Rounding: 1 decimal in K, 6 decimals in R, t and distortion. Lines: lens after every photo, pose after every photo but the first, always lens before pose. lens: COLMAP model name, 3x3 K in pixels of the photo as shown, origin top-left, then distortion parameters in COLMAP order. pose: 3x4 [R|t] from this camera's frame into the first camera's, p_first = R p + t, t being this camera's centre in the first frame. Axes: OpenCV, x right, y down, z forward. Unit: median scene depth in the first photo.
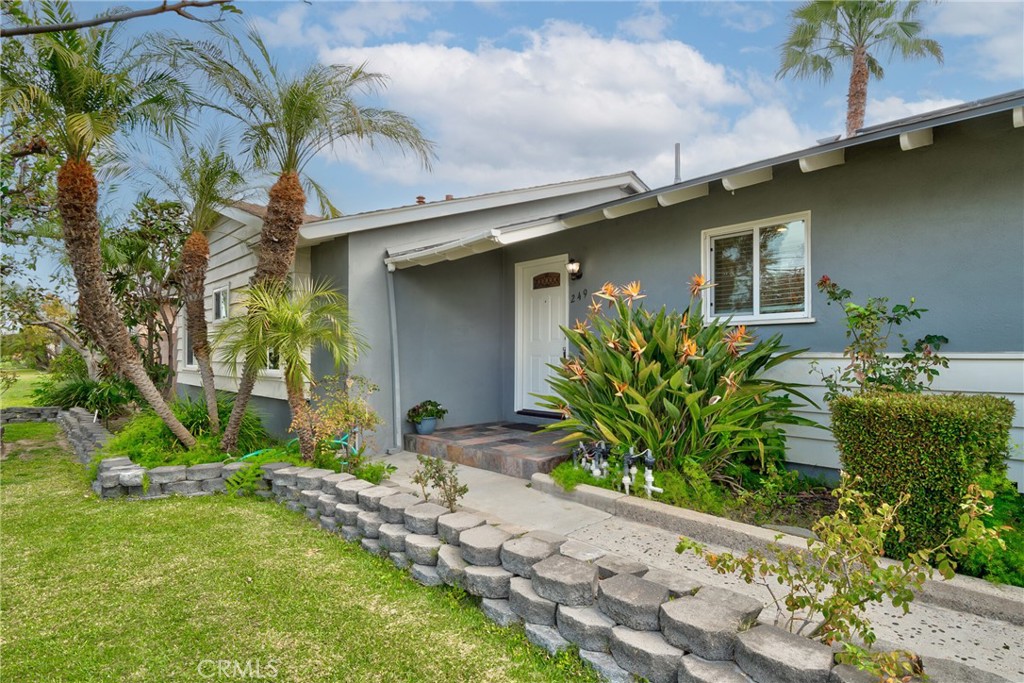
lens RADIAL K [[540.6, 0, 527.4], [0, 540.6, 348.7], [0, 0, 1]] dist [0.032756, -0.044270]
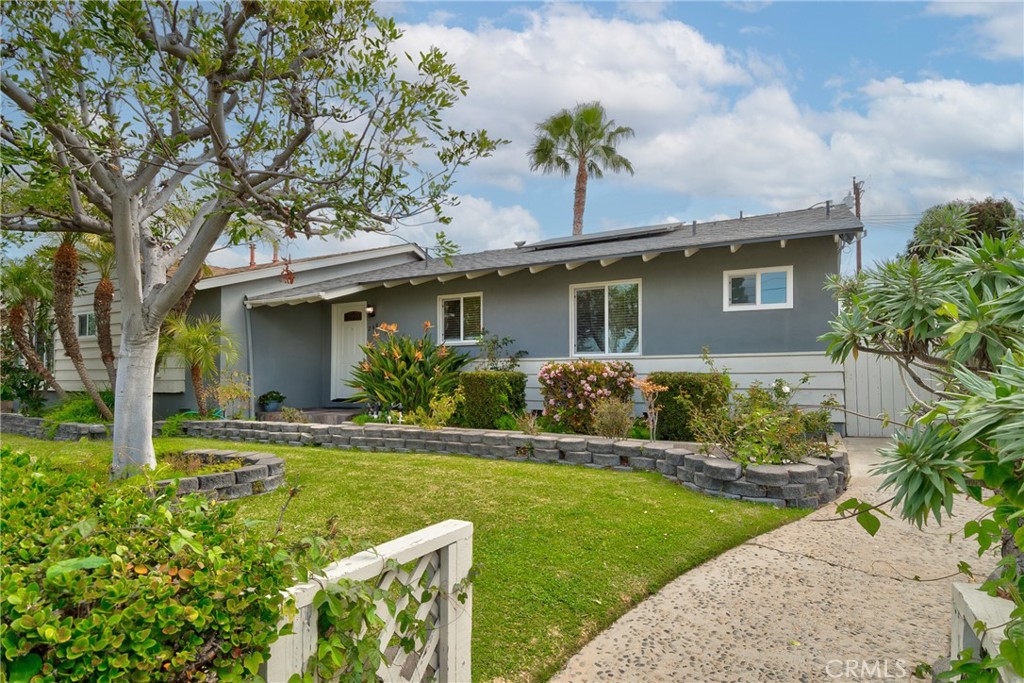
lens RADIAL K [[540.6, 0, 527.4], [0, 540.6, 348.7], [0, 0, 1]] dist [0.032756, -0.044270]
pose [[0.944253, 0.011121, 0.329032, -0.004581], [0.001910, 0.999227, -0.039254, 0.041337], [-0.329214, 0.037694, 0.943503, -0.841114]]
